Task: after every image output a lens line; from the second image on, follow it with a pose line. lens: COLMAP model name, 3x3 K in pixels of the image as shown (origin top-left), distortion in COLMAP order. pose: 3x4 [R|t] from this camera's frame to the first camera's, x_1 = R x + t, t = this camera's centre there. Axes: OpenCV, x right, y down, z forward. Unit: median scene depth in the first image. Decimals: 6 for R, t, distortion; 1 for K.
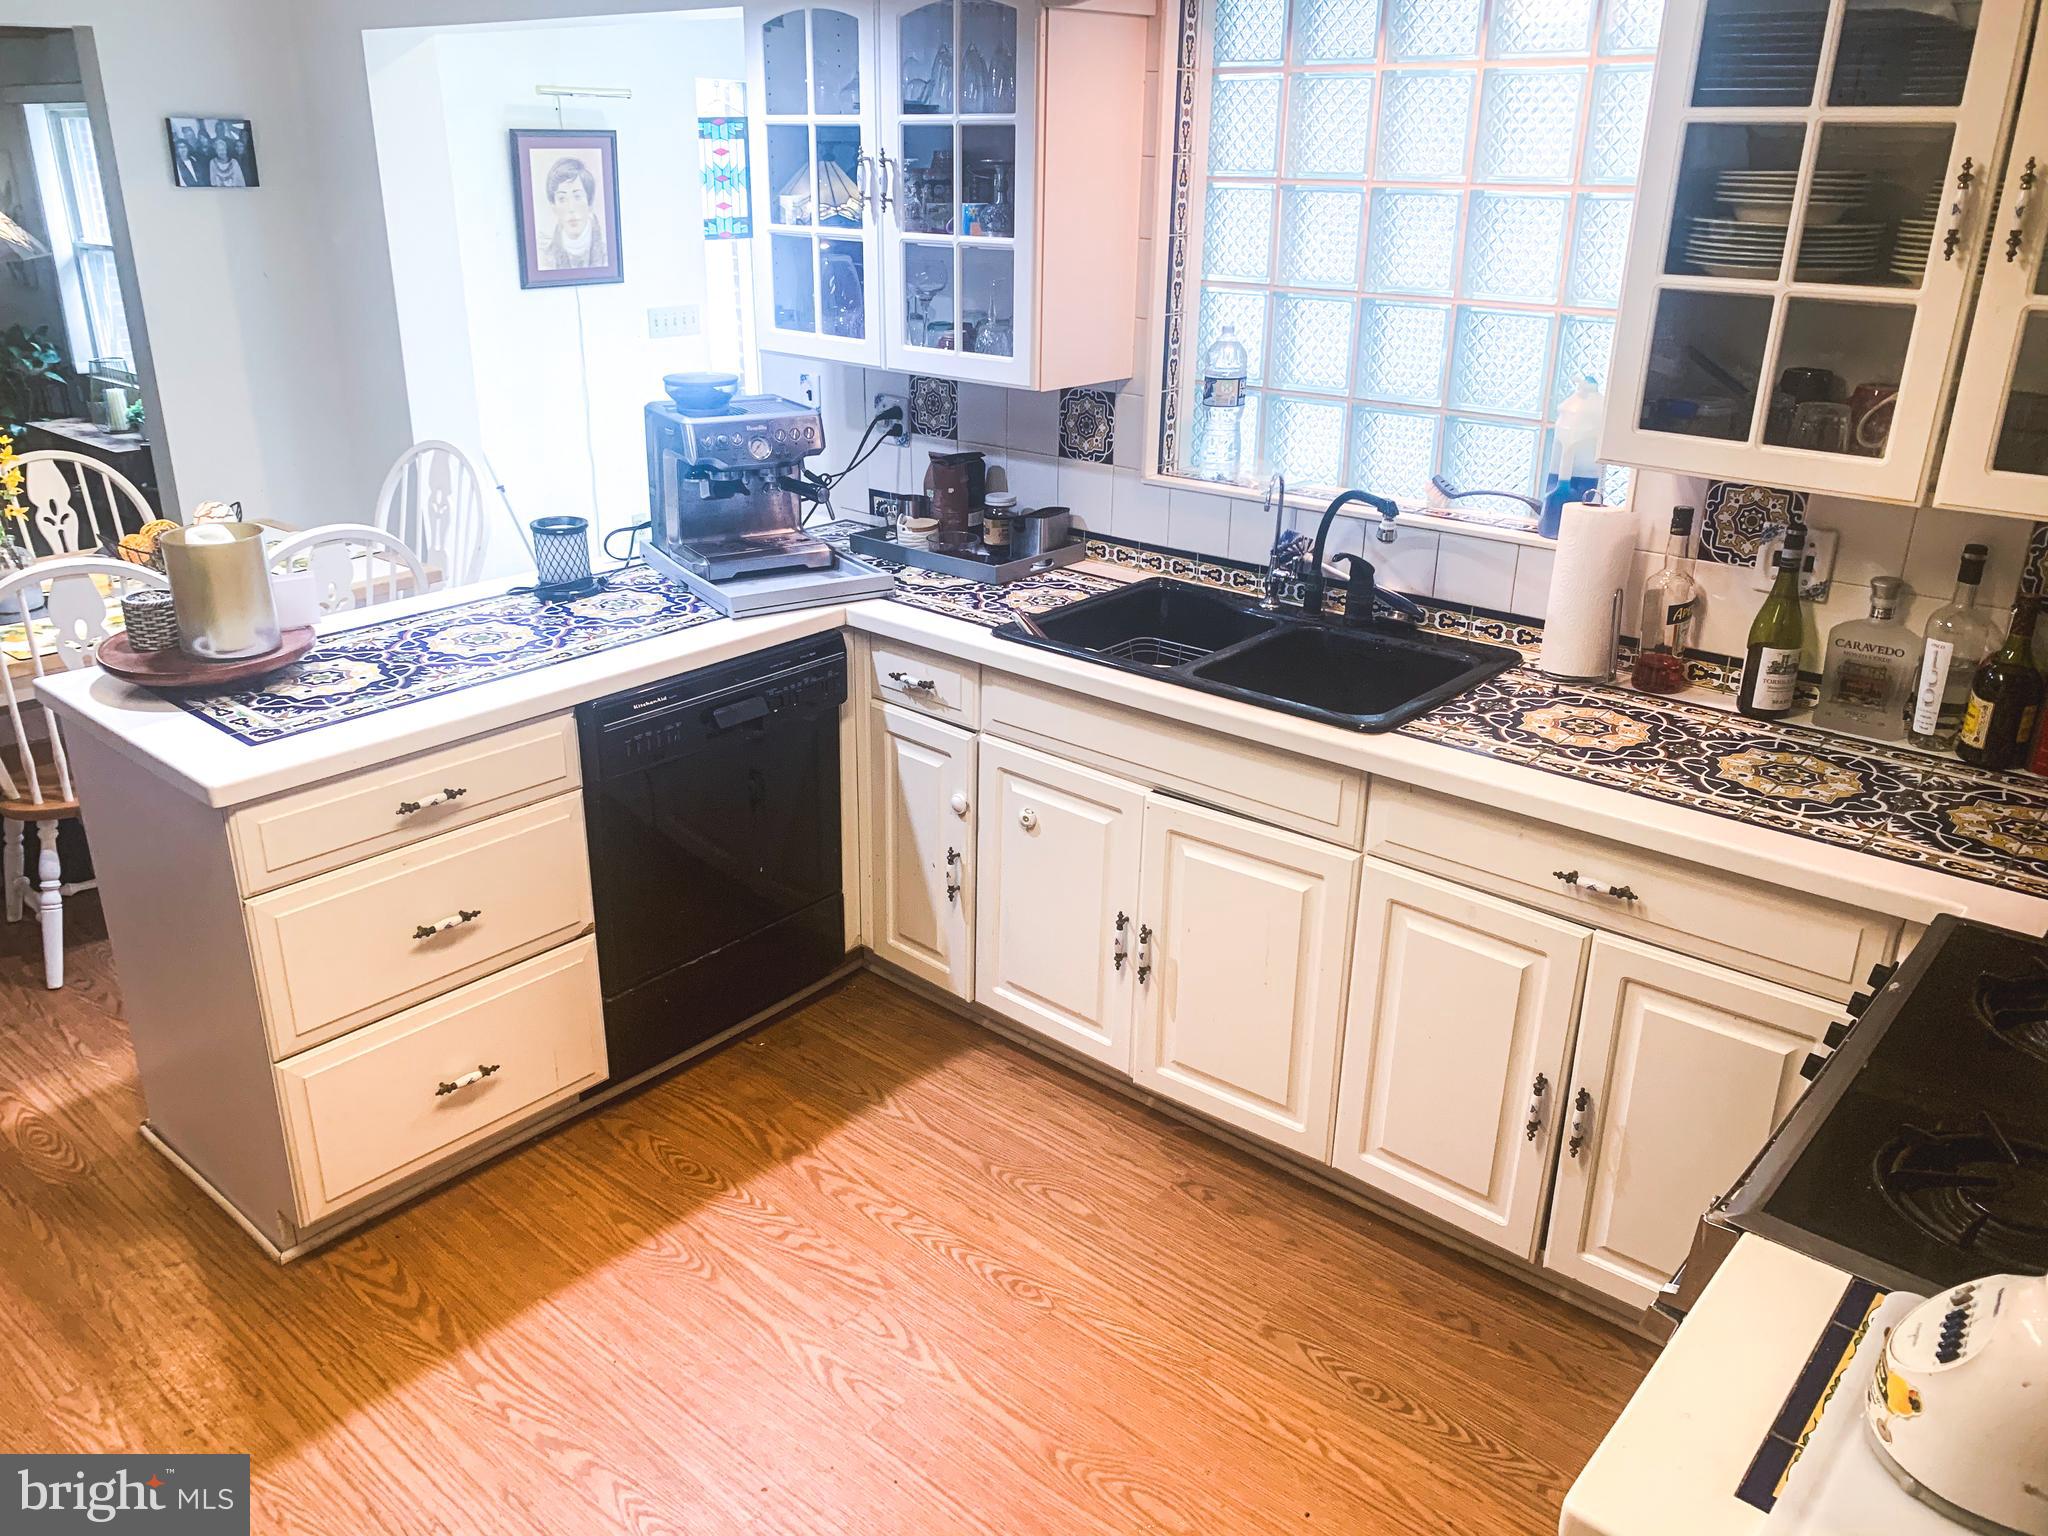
lens RADIAL K [[1582.8, 0, 1000.4], [0, 1582.8, 762.7], [0, 0, 1]] dist [0.029608, -0.011264]
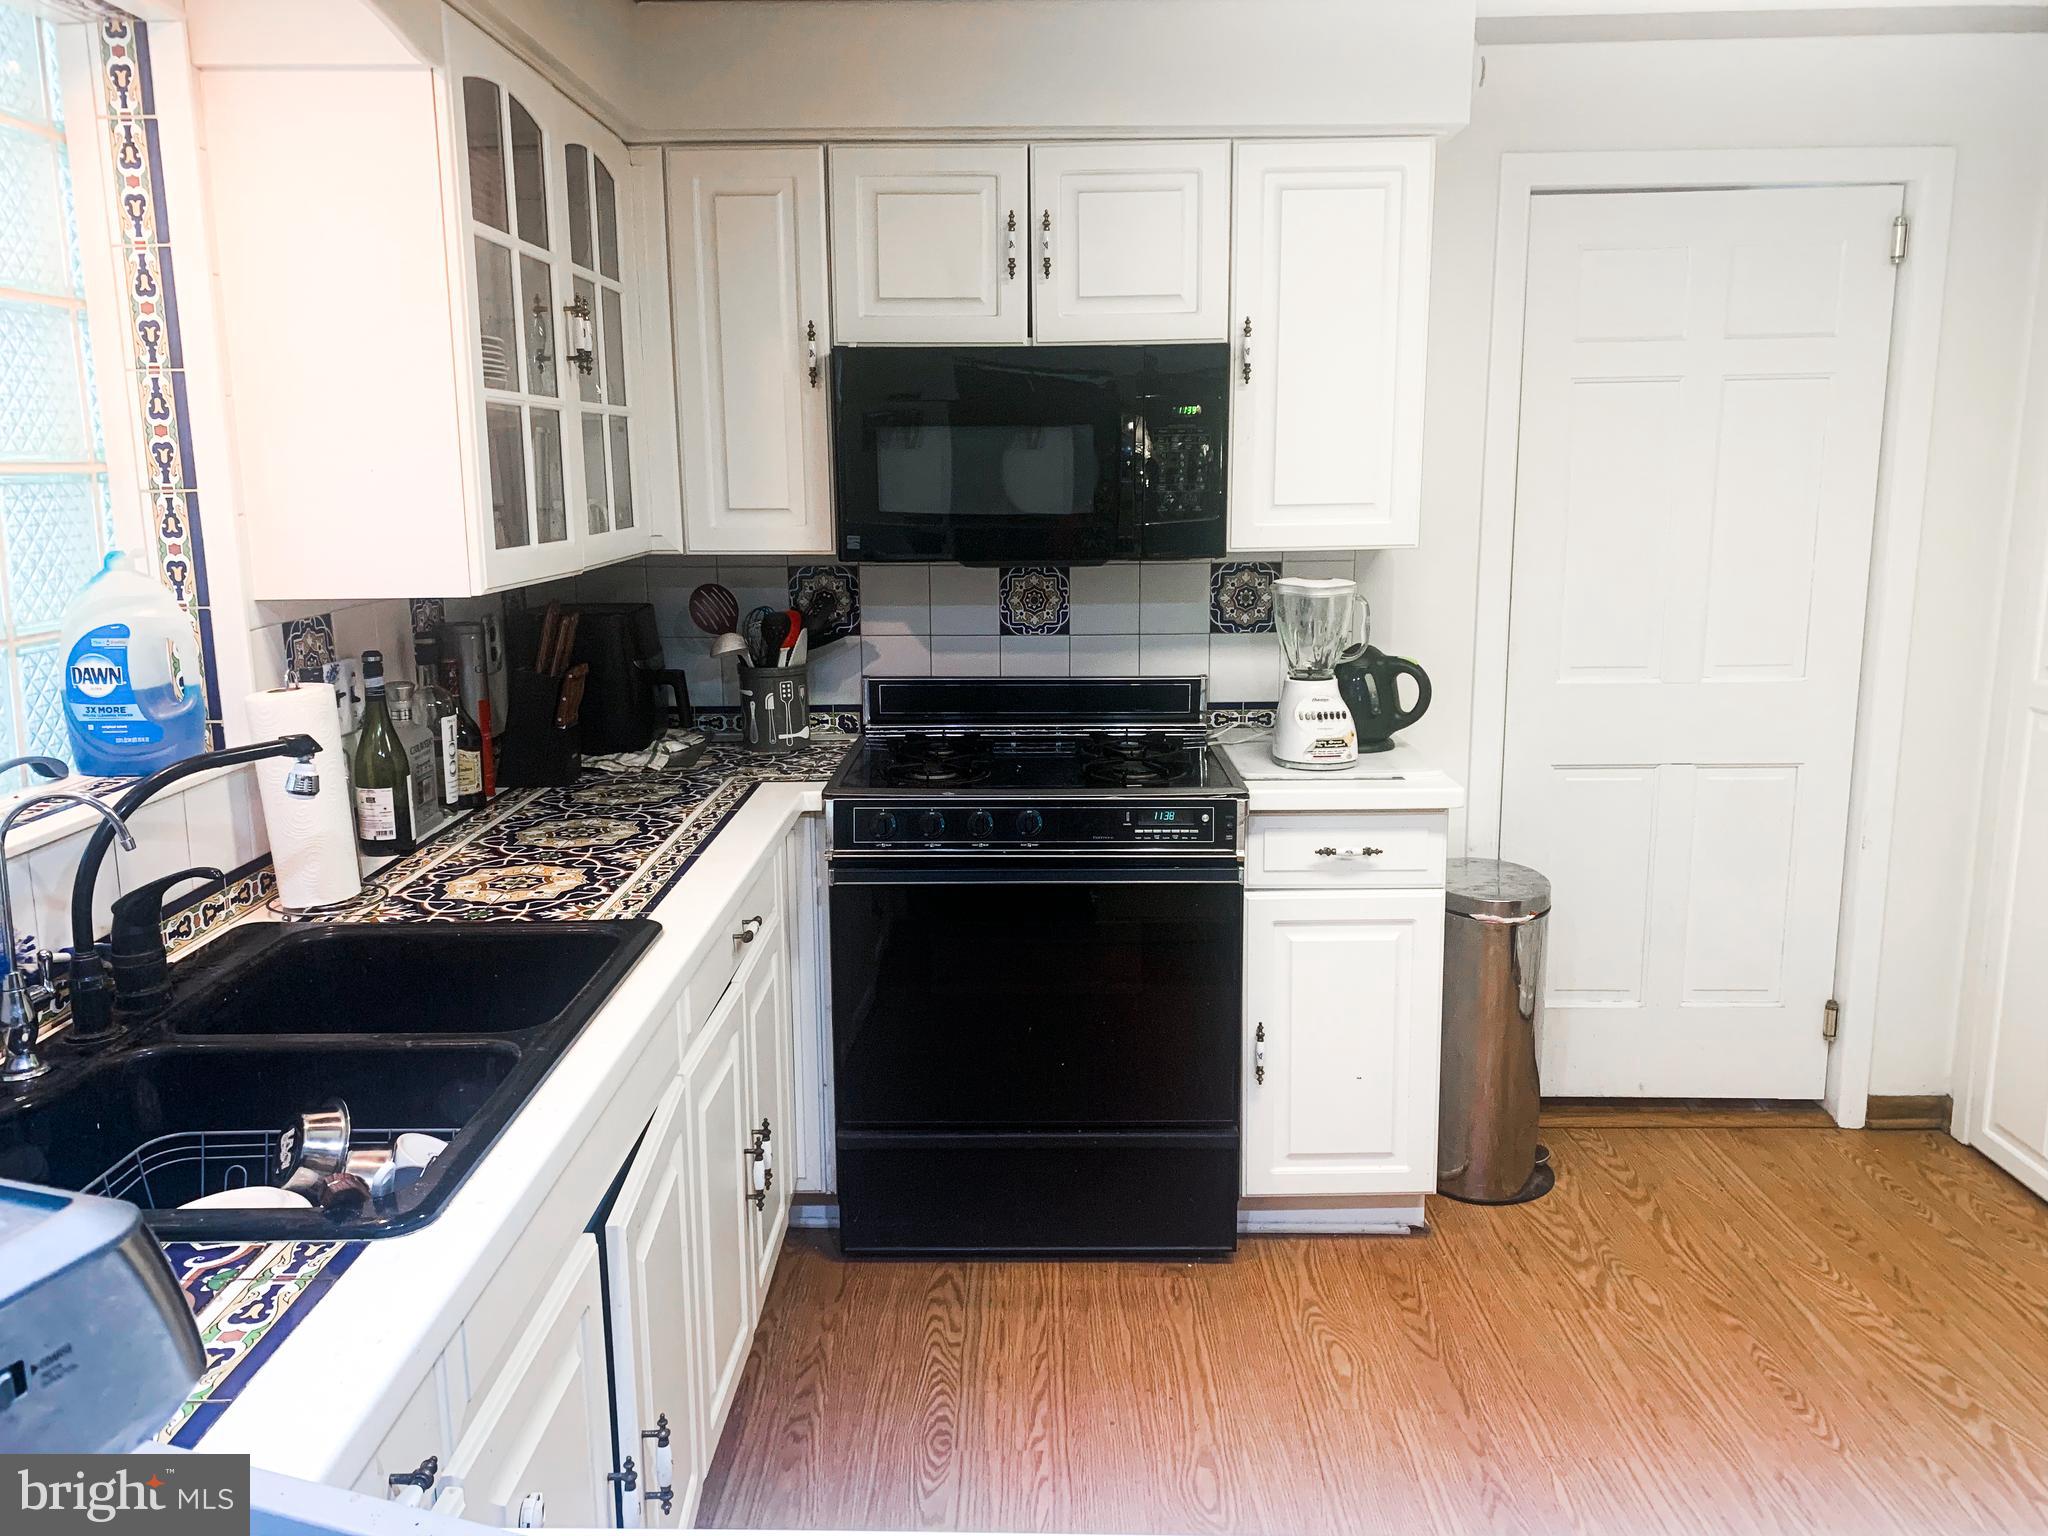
lens RADIAL K [[1560.4, 0, 1020.2], [0, 1560.4, 768.1], [0, 0, 1]] dist [0.115261, -0.174283]
pose [[-0.656977, -0.144437, 0.739945, -0.383478], [0.282413, 0.862864, 0.419177, -0.303512], [-0.699017, 0.484360, -0.526091, 1.009409]]
